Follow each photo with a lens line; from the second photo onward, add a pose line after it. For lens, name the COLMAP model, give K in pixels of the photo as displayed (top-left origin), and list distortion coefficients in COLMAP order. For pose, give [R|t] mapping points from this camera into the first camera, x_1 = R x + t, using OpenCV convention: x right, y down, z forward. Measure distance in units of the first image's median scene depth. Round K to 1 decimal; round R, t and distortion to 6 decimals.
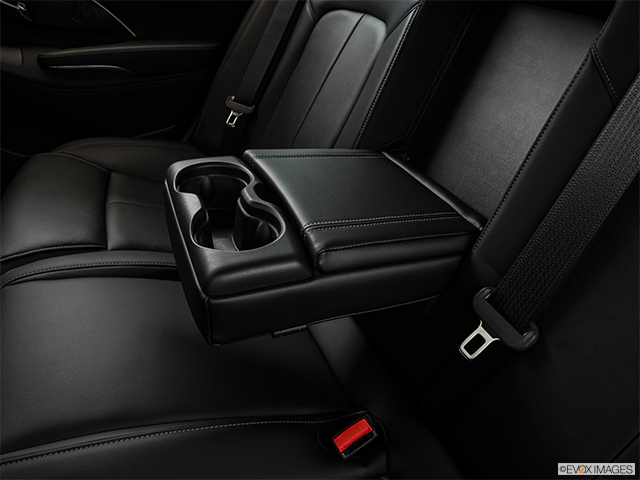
lens RADIAL K [[455.1, 0, 320.0], [0, 455.1, 240.0], [0, 0, 1]] dist [-0.123765, 0.037054]
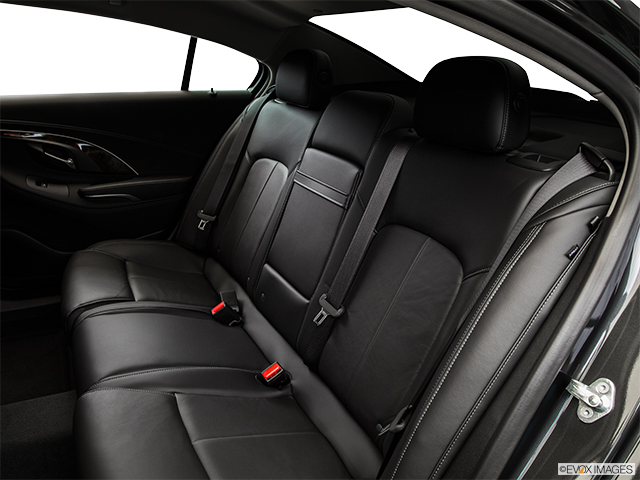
lens RADIAL K [[455.1, 0, 320.0], [0, 455.1, 240.0], [0, 0, 1]] dist [-0.123765, 0.037054]
pose [[0.994087, -0.054560, 0.093880, 0.071811], [0.072693, 0.976654, -0.202144, 0.147549], [-0.080659, 0.207773, 0.974846, -0.626660]]
